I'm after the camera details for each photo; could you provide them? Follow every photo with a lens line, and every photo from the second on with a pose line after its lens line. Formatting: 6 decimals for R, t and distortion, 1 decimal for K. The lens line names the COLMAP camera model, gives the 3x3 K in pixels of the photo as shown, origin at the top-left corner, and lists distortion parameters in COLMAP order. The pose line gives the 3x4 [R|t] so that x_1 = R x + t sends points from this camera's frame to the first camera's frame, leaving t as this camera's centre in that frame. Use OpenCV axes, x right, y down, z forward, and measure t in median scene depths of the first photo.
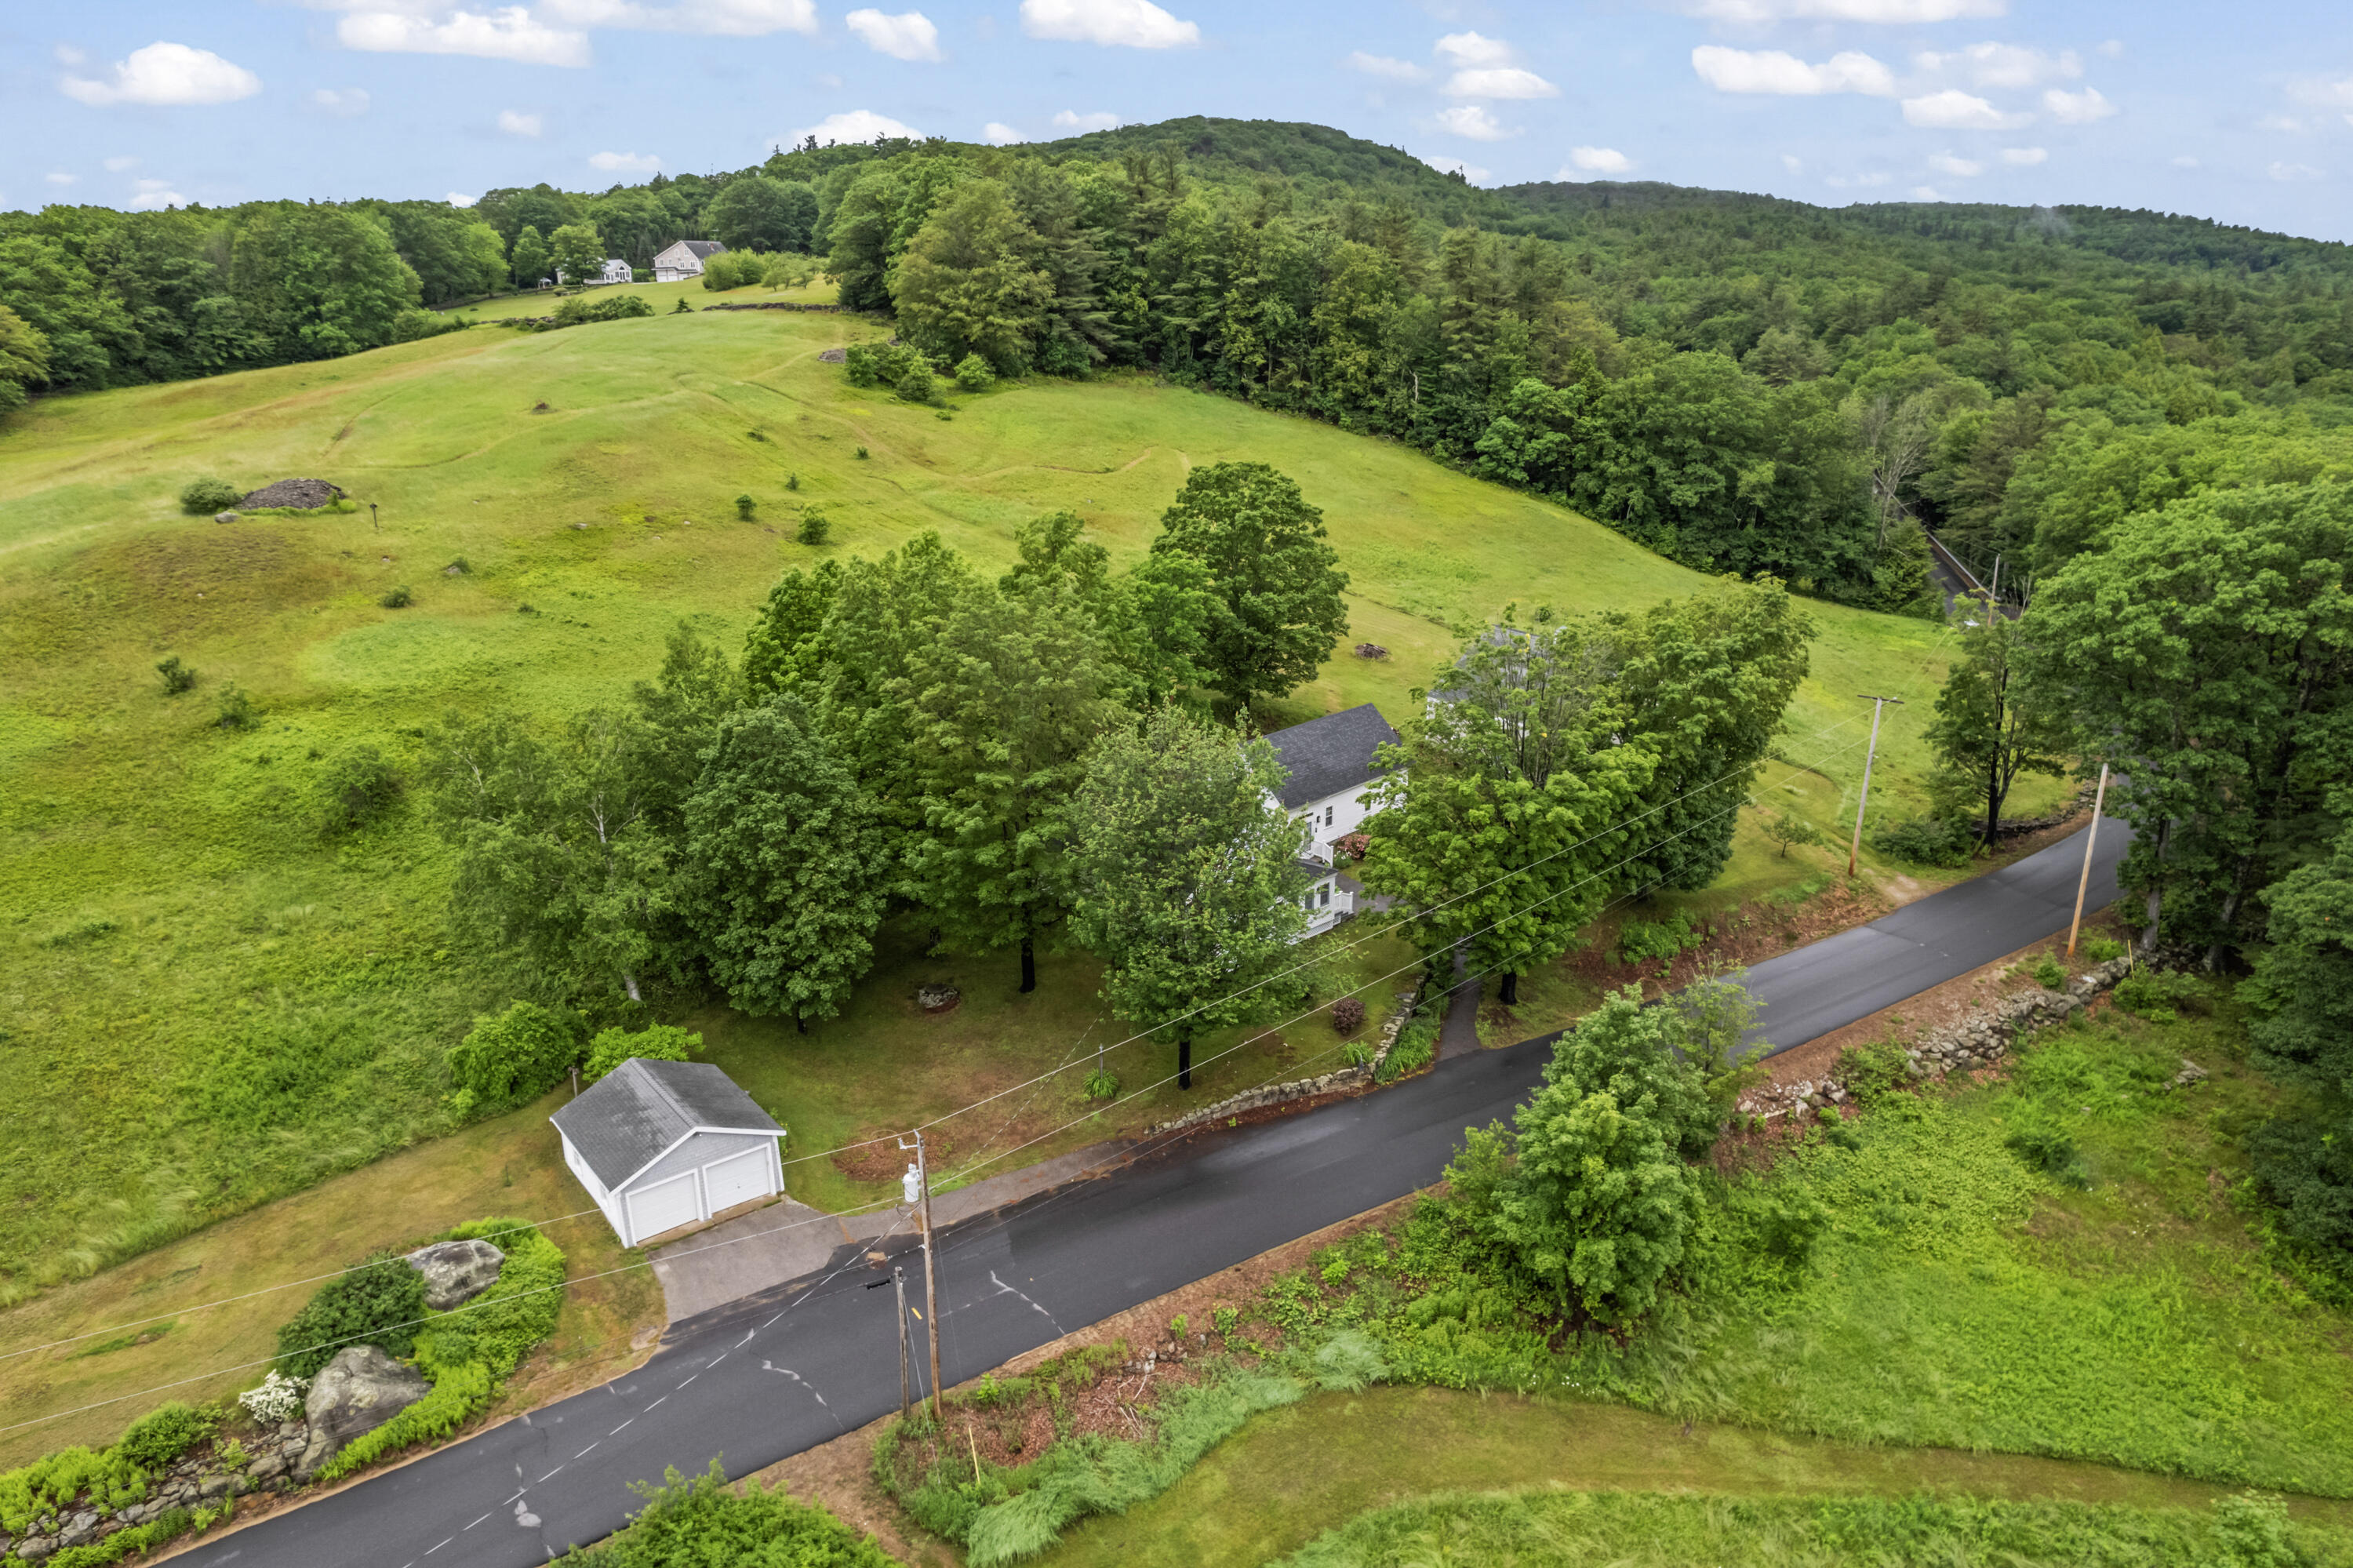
lens RADIAL K [[1564.0, 0, 1176.5], [0, 1564.0, 784.0], [0, 0, 1]] dist [-0.084373, 0.076836]
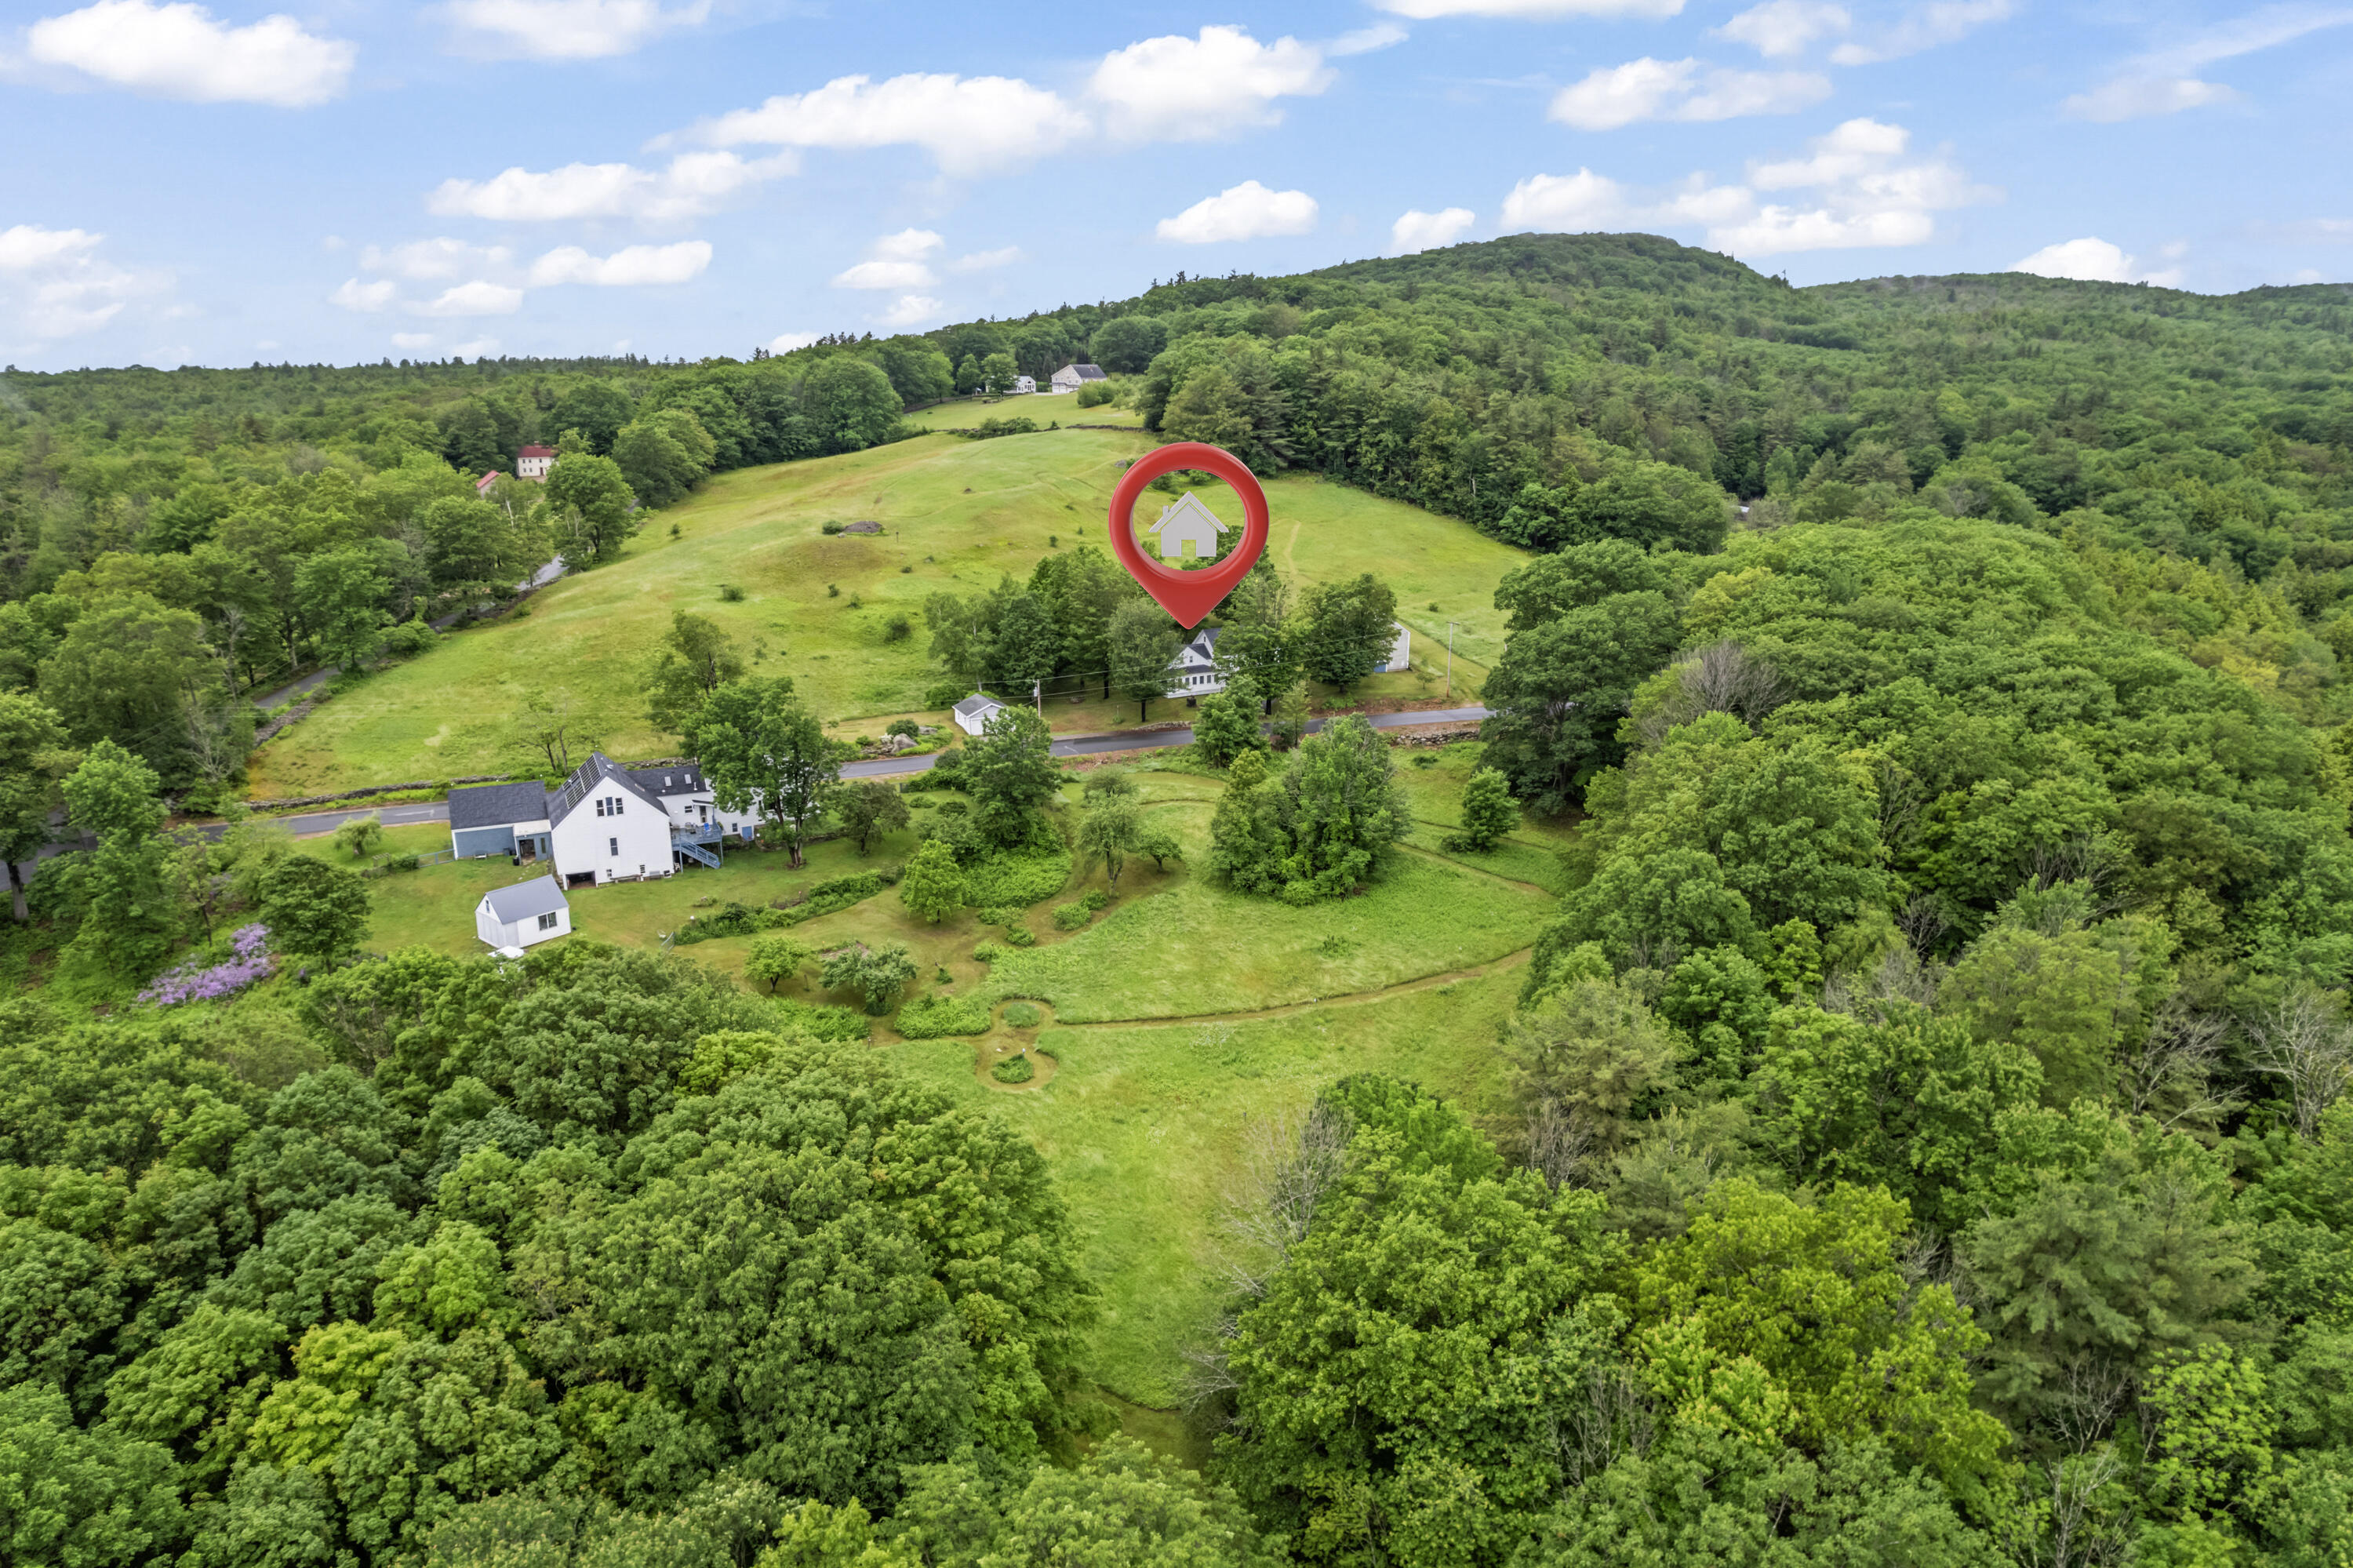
lens RADIAL K [[1484.3, 0, 1183.1], [0, 1484.3, 774.4], [0, 0, 1]] dist [-0.062911, 0.038298]
pose [[0.971065, 0.065424, -0.229678, 0.234725], [-0.074450, 0.996748, -0.030846, 0.117562], [0.226913, 0.047053, 0.972778, -0.569365]]
